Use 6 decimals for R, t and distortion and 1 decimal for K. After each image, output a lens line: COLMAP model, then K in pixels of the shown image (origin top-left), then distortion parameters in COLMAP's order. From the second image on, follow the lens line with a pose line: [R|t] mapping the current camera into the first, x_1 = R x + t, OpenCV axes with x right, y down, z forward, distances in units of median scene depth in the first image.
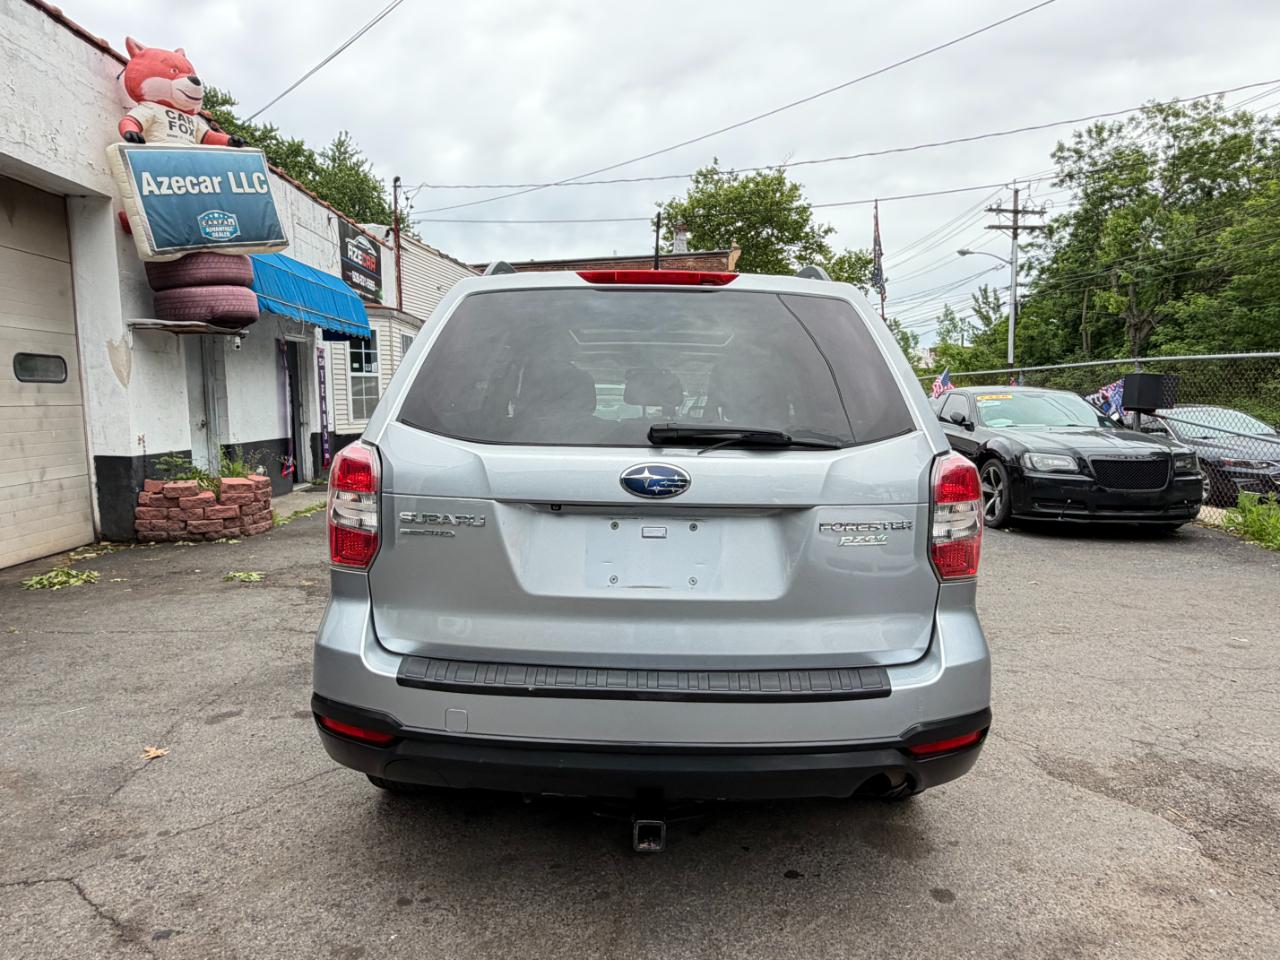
lens RADIAL K [[803.6, 0, 645.9], [0, 803.6, 482.4], [0, 0, 1]] dist [0.004974, -0.000510]
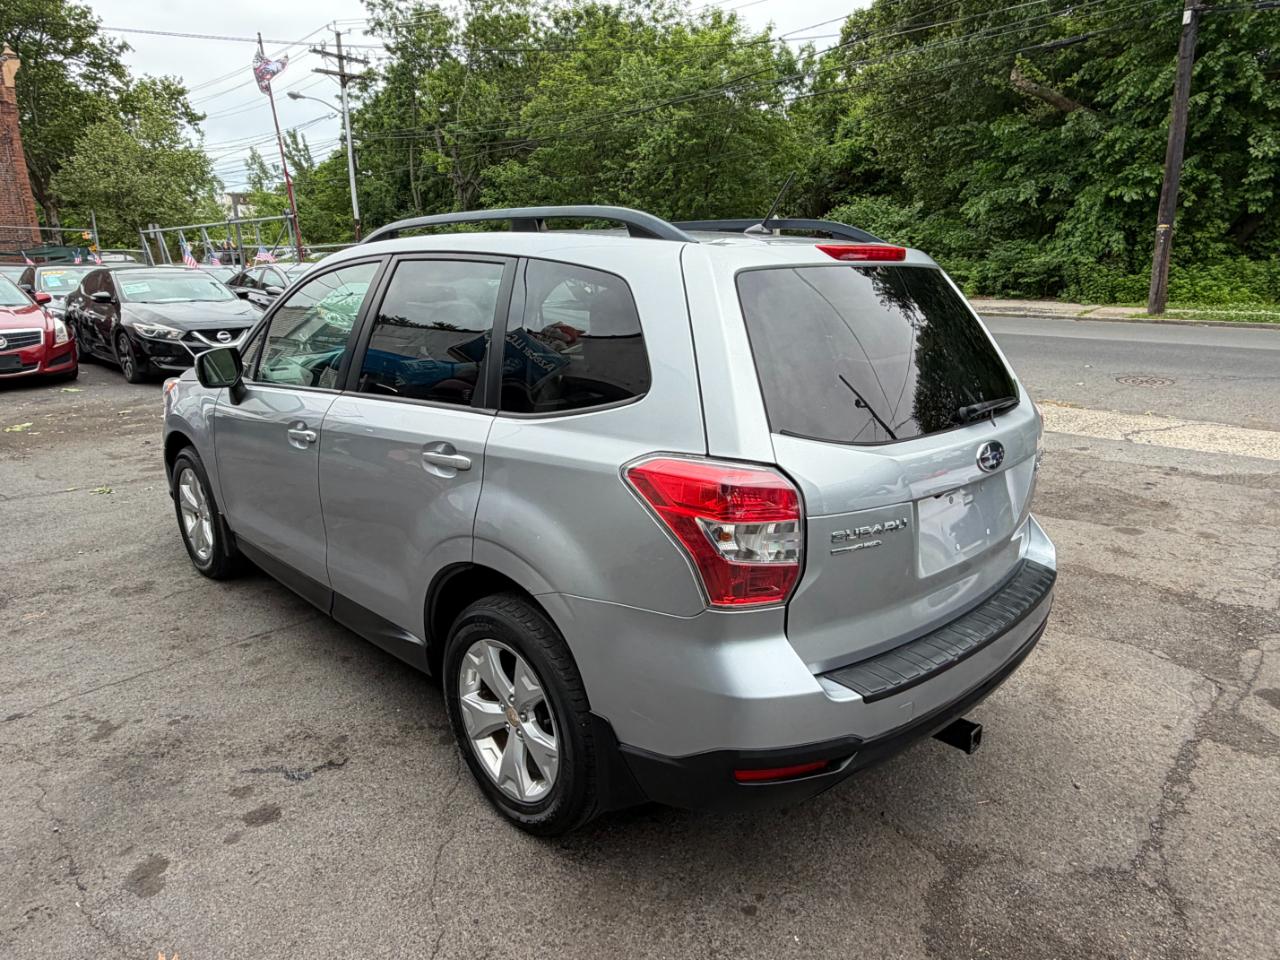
lens RADIAL K [[803.6, 0, 625.7], [0, 803.6, 478.7], [0, 0, 1]] dist [0.004974, -0.000510]
pose [[0.727130, -0.193259, 0.658736, -0.271544], [0.078924, 0.976728, 0.199433, -0.057535], [-0.681948, -0.093024, 0.725460, 0.124512]]
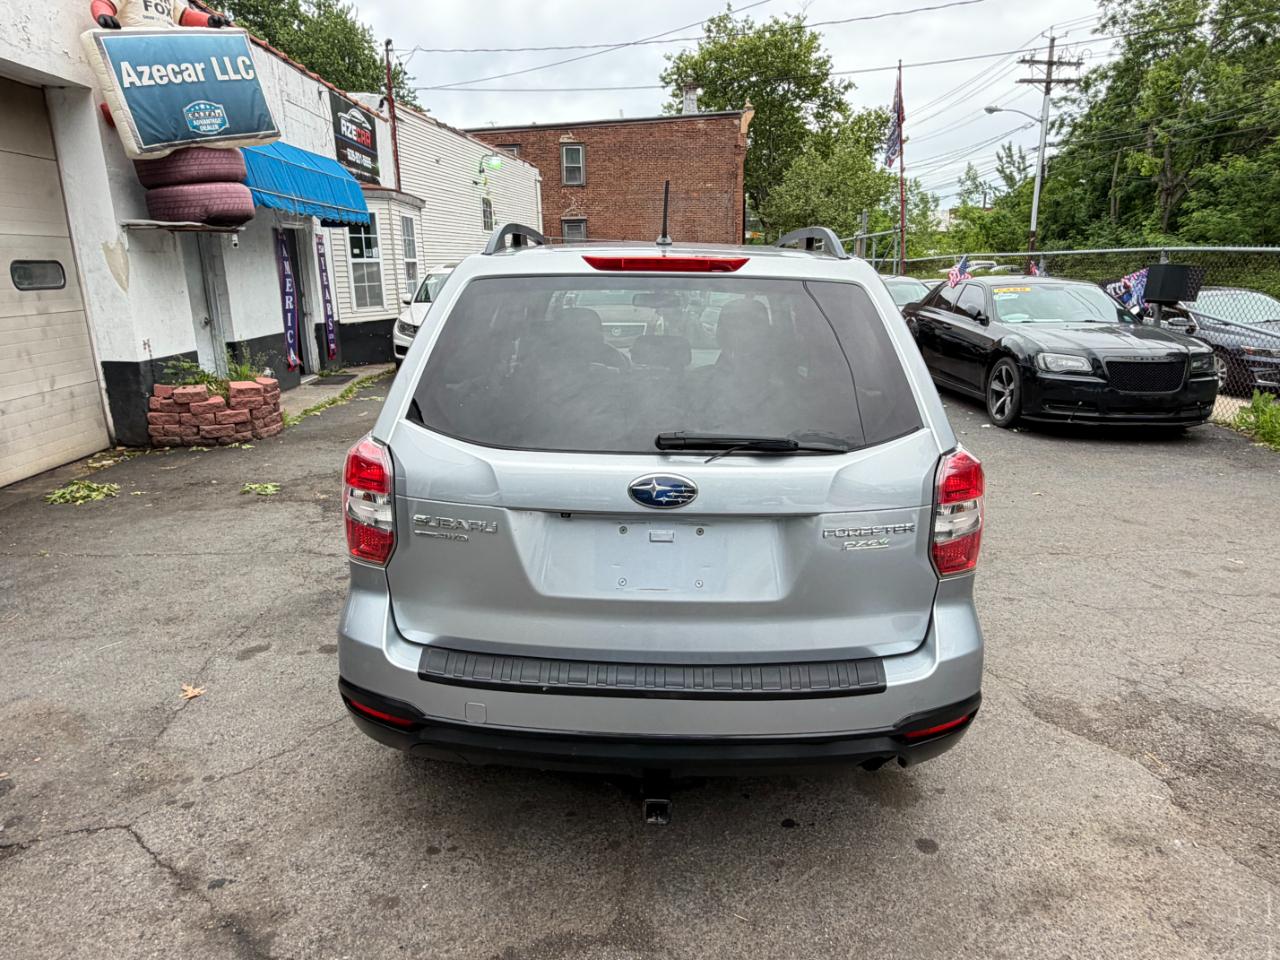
lens RADIAL K [[803.6, 0, 644.7], [0, 803.6, 475.6], [0, 0, 1]] dist [0.004974, -0.000510]
pose [[0.999935, 0.000294, -0.011376, 0.000064], [0.001415, 0.988699, 0.149907, -0.041781], [0.011292, -0.149913, 0.988635, -0.000824]]
